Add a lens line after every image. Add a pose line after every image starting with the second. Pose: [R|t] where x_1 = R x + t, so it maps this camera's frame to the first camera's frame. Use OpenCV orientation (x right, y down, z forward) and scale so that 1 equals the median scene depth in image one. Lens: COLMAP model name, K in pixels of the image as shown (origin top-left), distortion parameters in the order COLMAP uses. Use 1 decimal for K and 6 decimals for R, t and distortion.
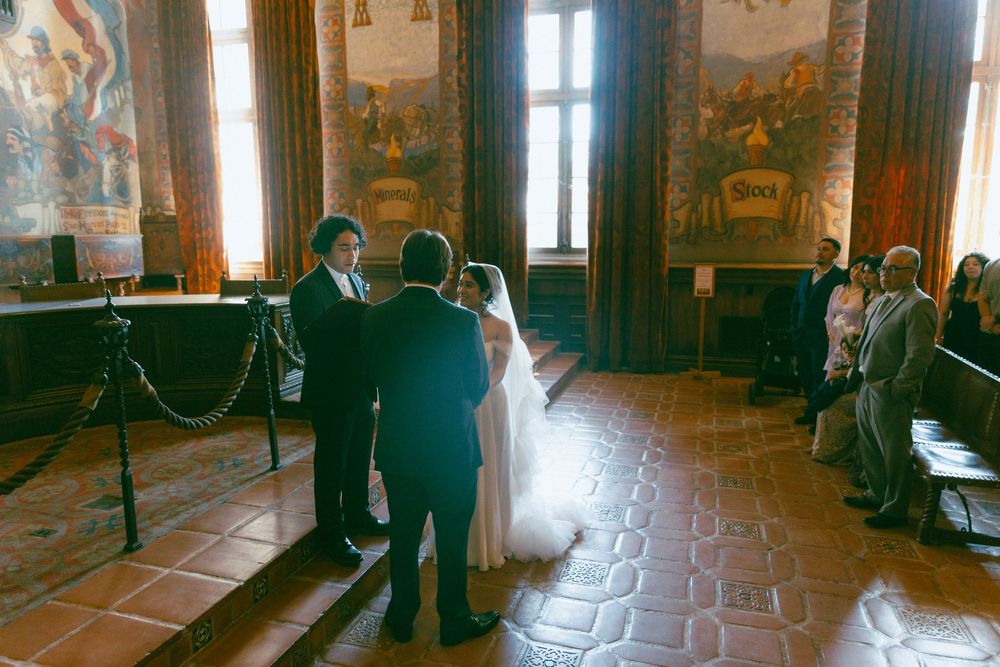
lens RADIAL K [[678.2, 0, 500.0], [0, 678.2, 333.5], [0, 0, 1]] dist [0.006942, -0.002298]
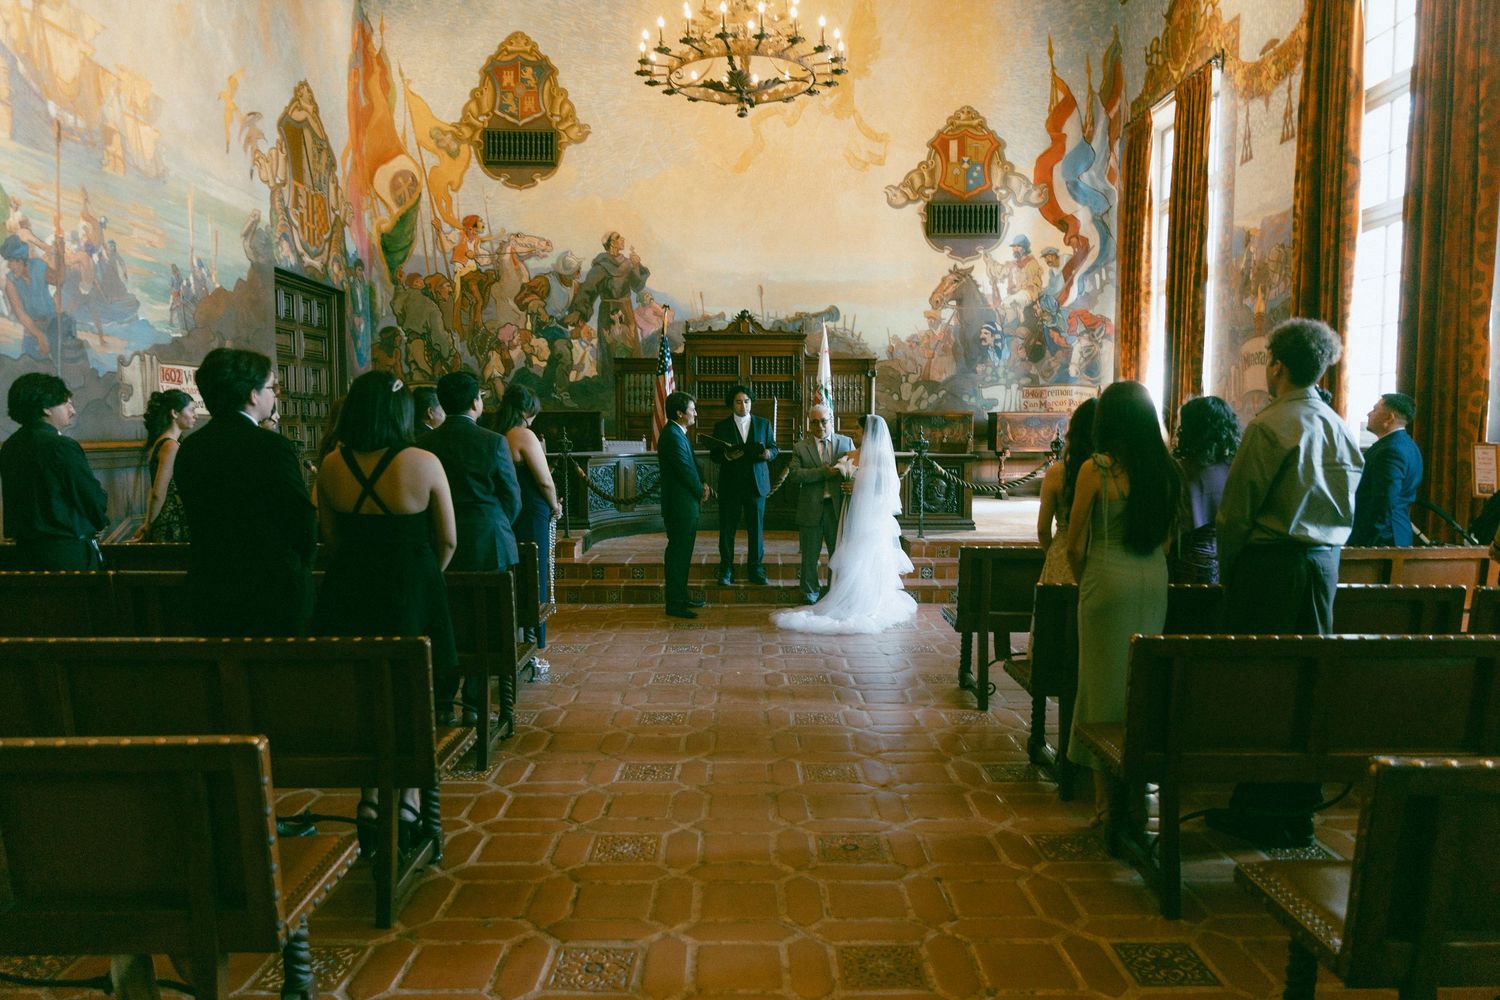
lens RADIAL K [[1018.4, 0, 743.0], [0, 1018.4, 503.2], [0, 0, 1]] dist [0.005968, -0.012116]
pose [[0.293807, 0.072703, -0.953096, 0.824828], [-0.147446, 0.988616, 0.029960, 0.018536], [0.944424, 0.131728, 0.301182, 0.084281]]
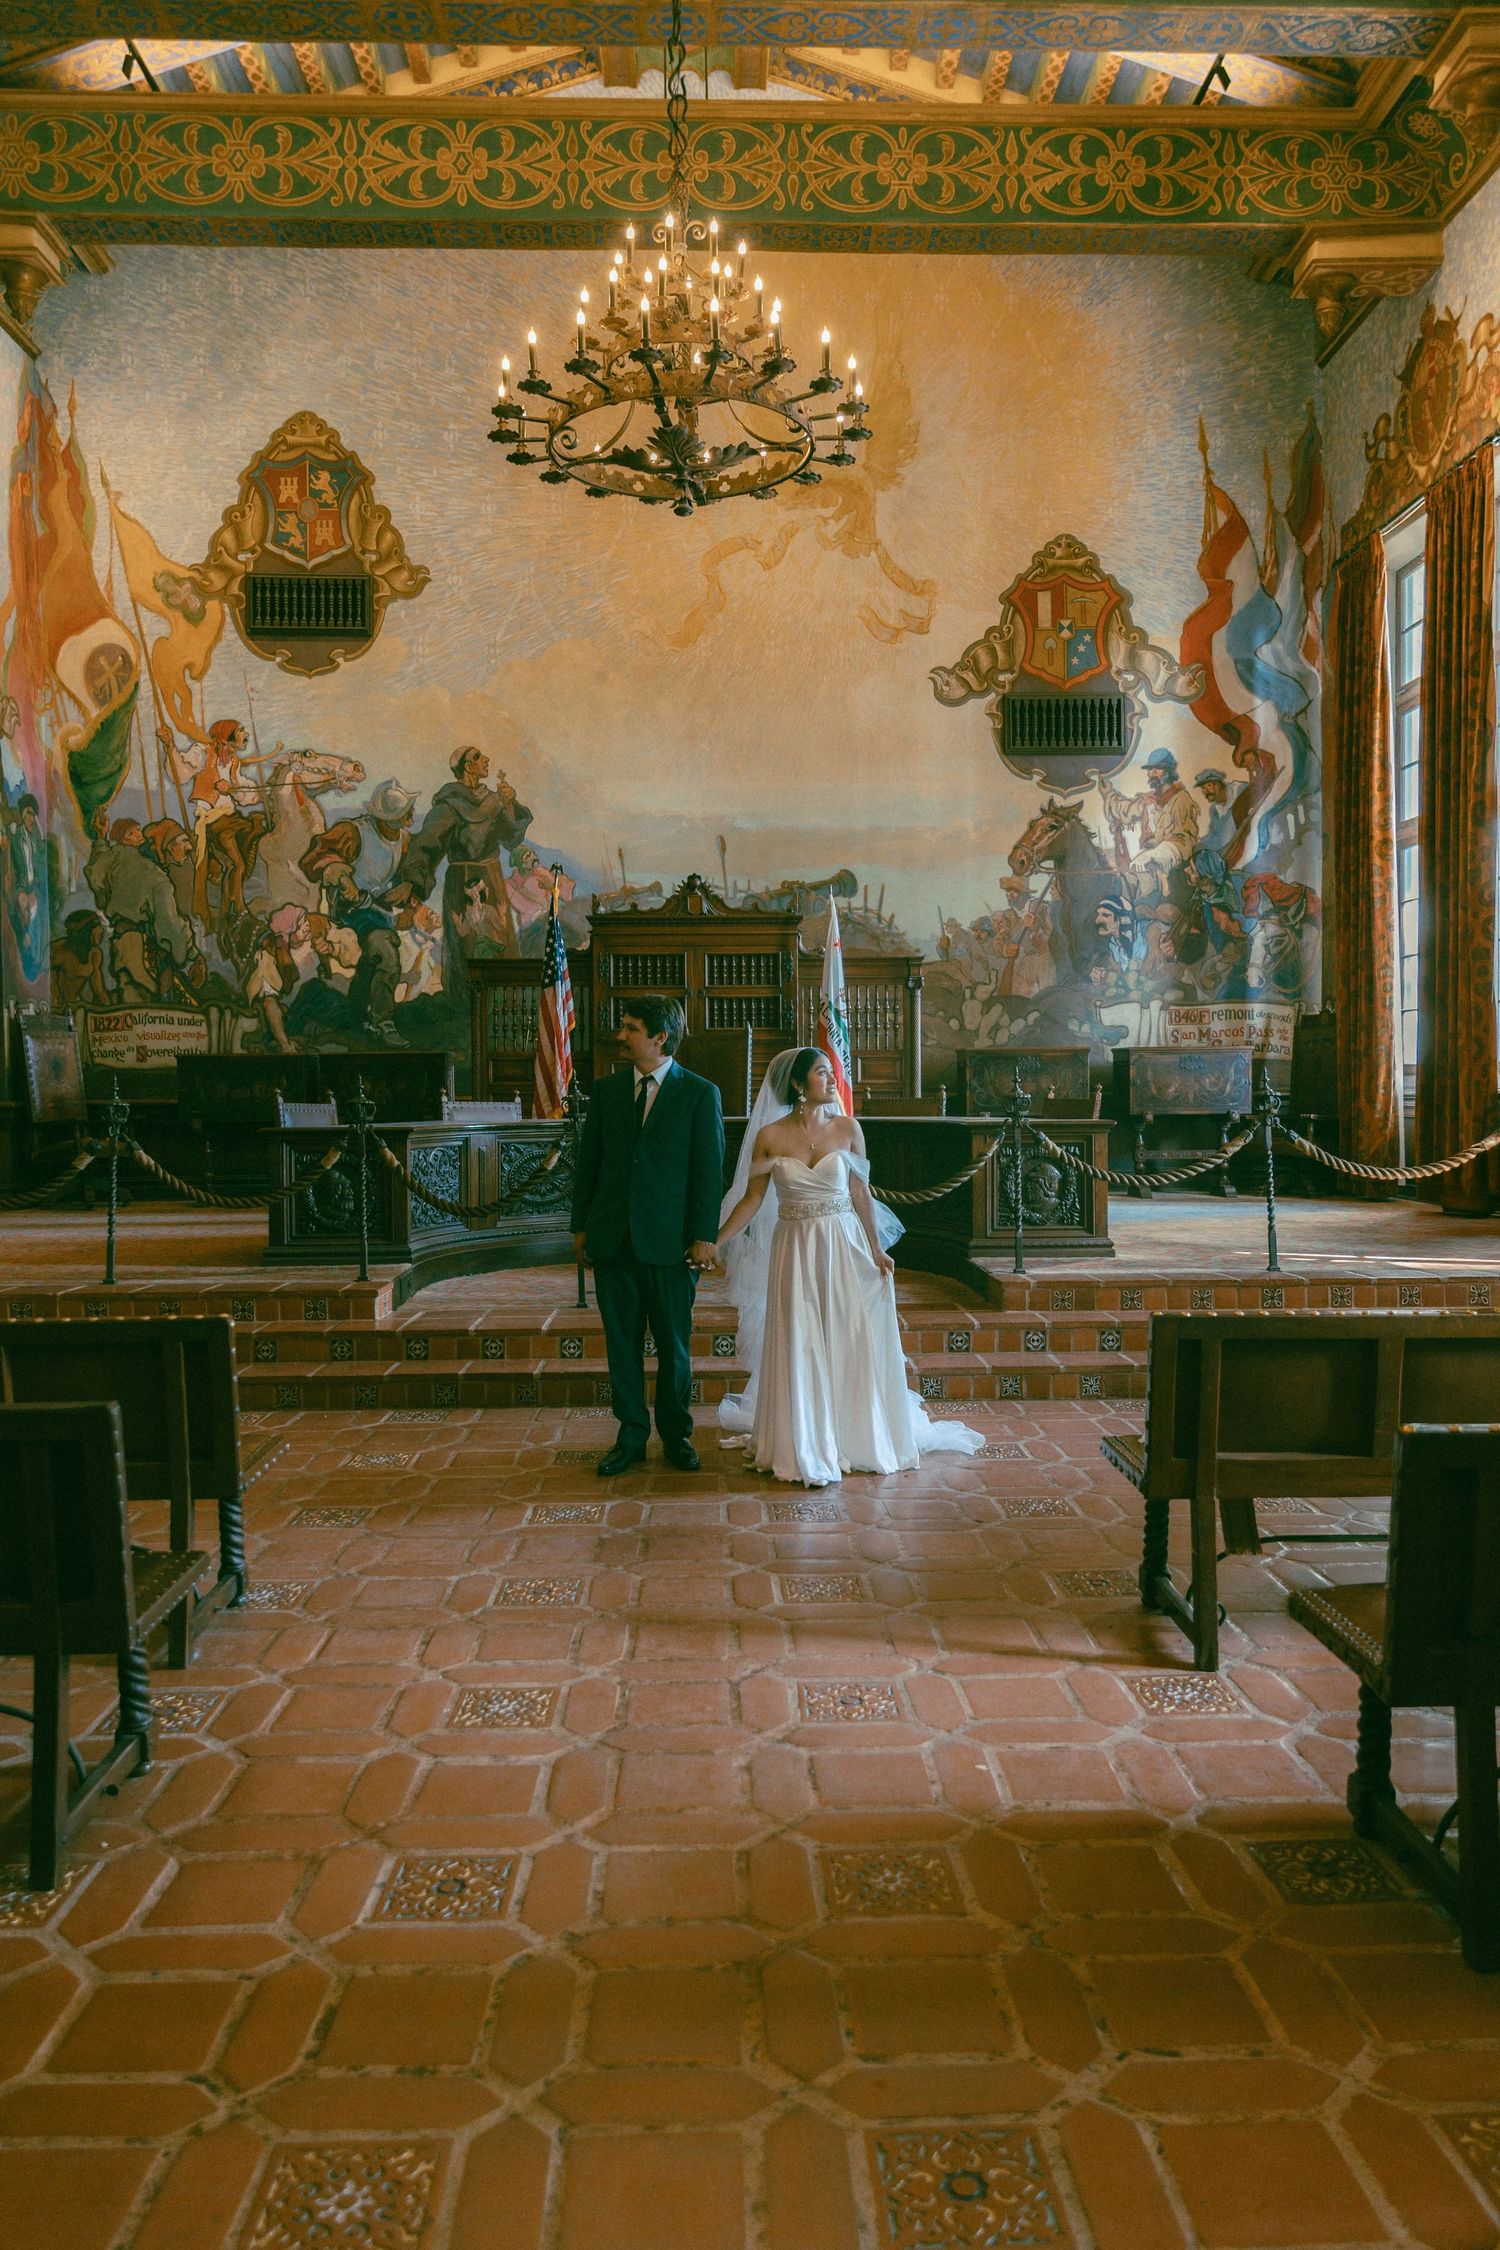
lens RADIAL K [[1577.0, 0, 736.0], [0, 1577.0, 1126.6], [0, 0, 1]] dist [0.002018, -0.003378]
pose [[0.315296, 0.023829, -0.948694, 0.667042], [-0.137081, 0.990344, -0.020683, 0.017163], [0.939041, 0.136569, 0.315518, 0.139376]]
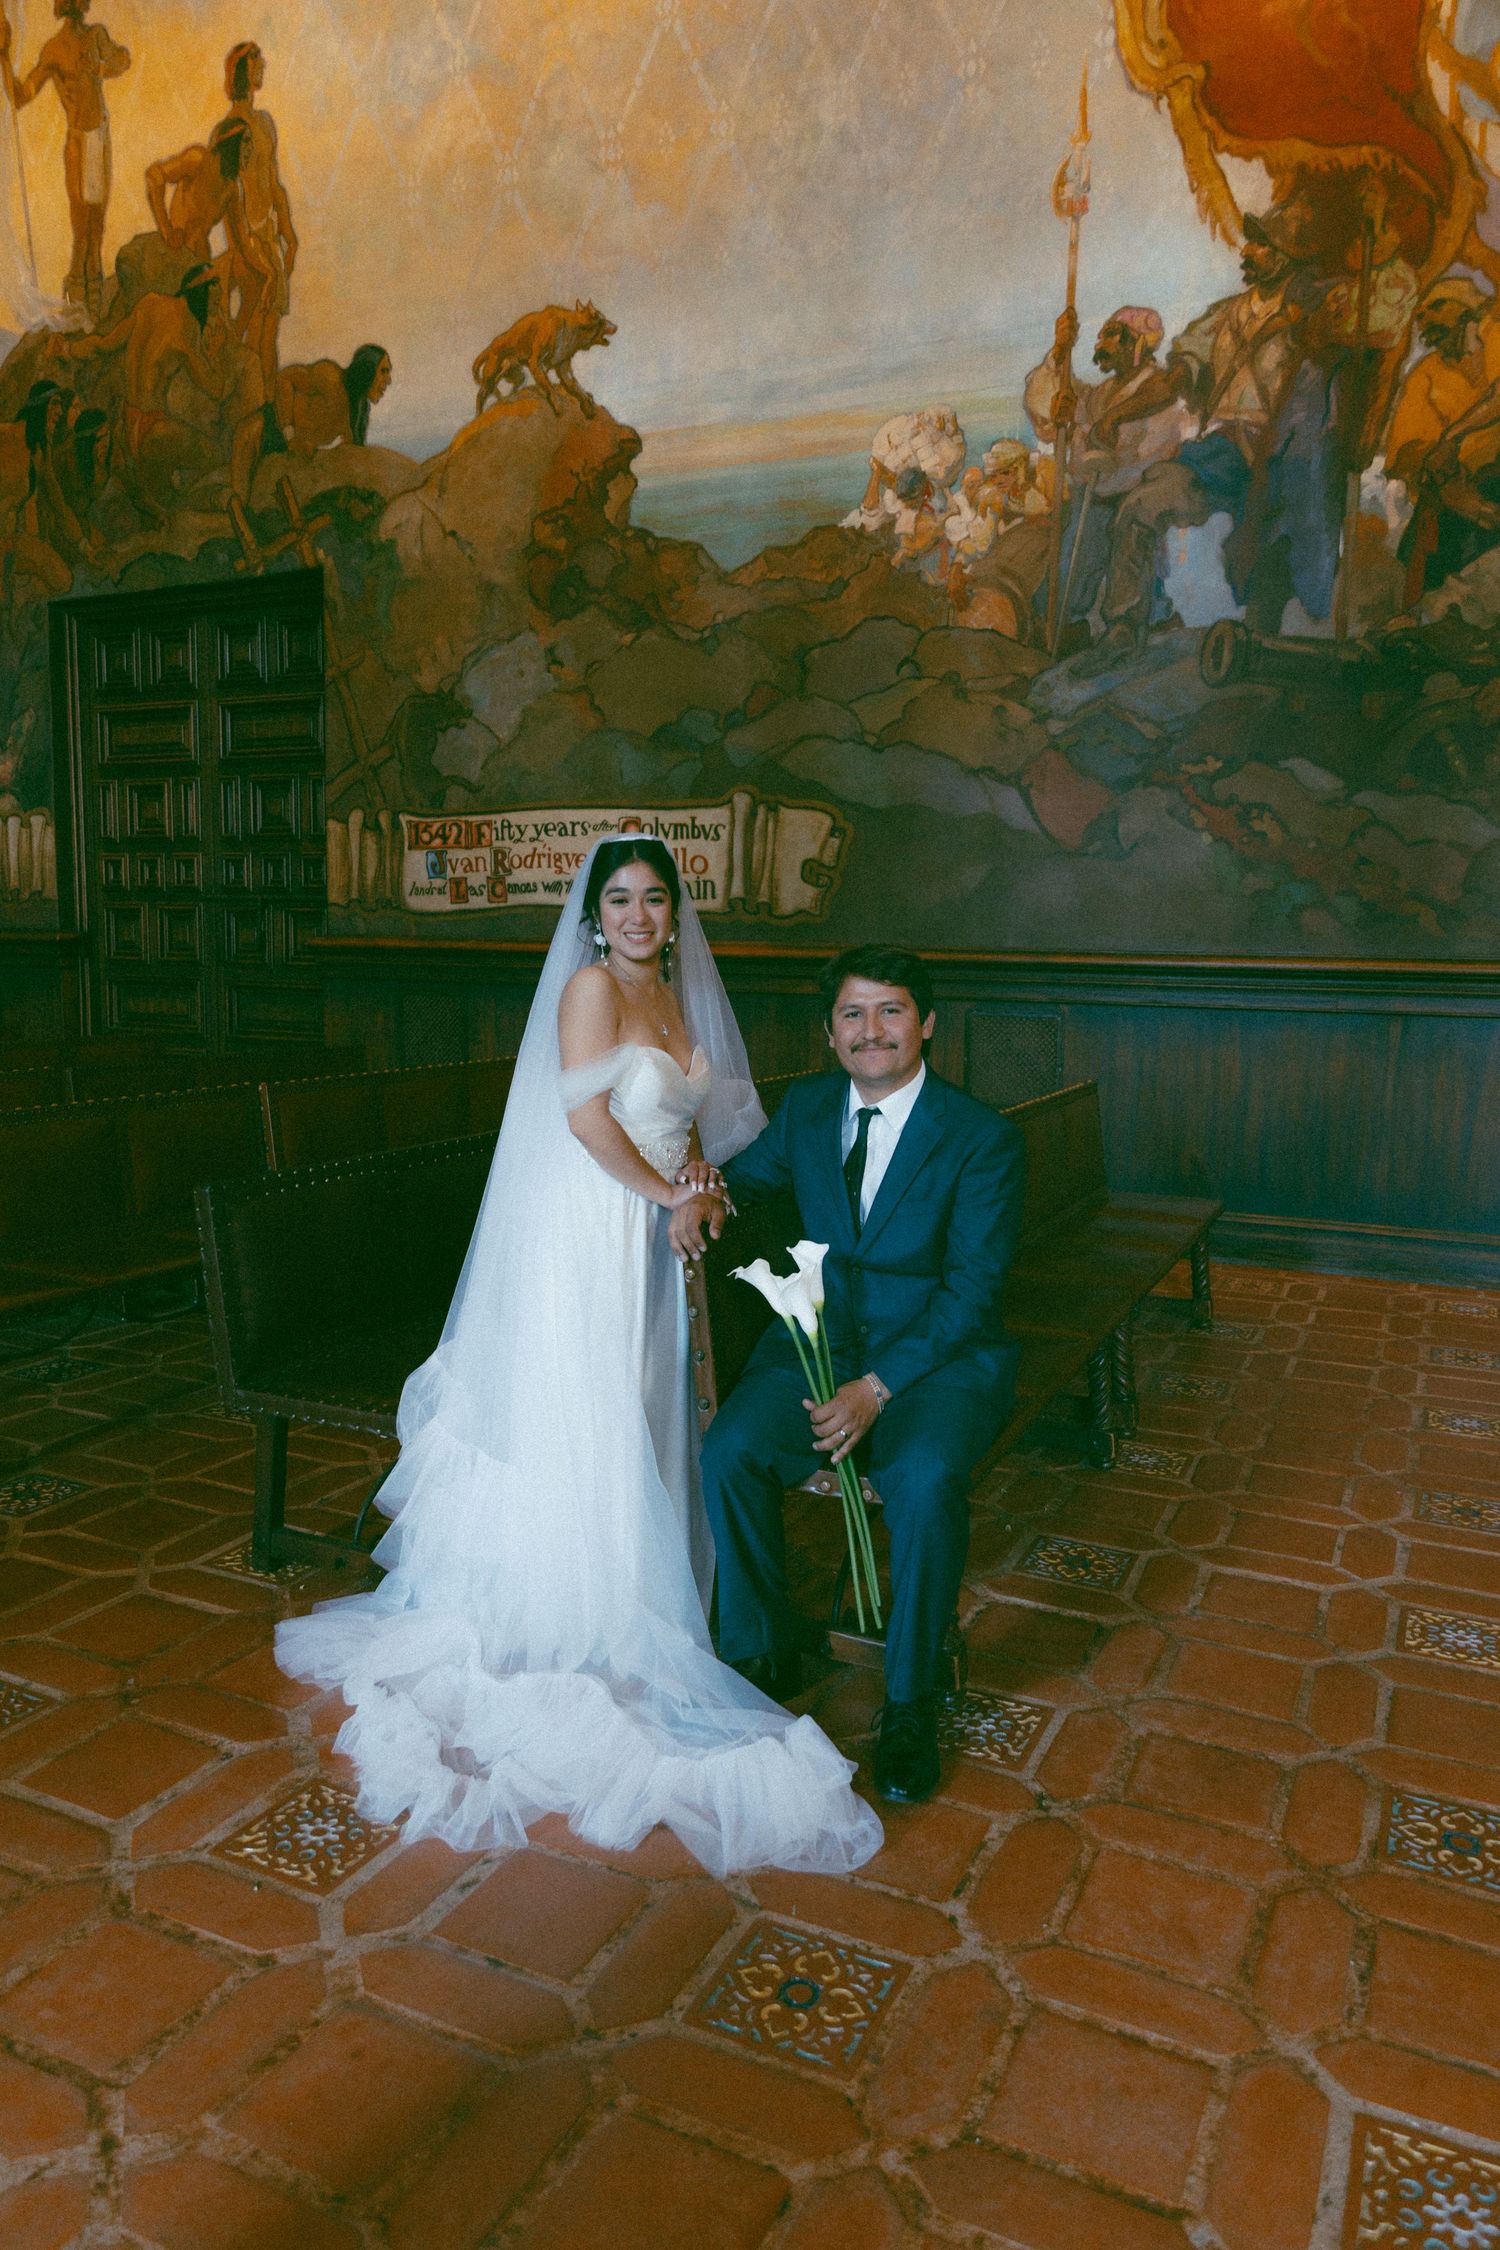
lens RADIAL K [[1527.7, 0, 750.0], [0, 1527.7, 1125.0], [0, 0, 1]] dist [0.005968, -0.012116]
pose [[-0.988430, -0.032989, 0.148046, 0.168319], [0.007867, 0.963599, 0.267237, -0.021669], [-0.151473, 0.265309, -0.952191, 0.433098]]
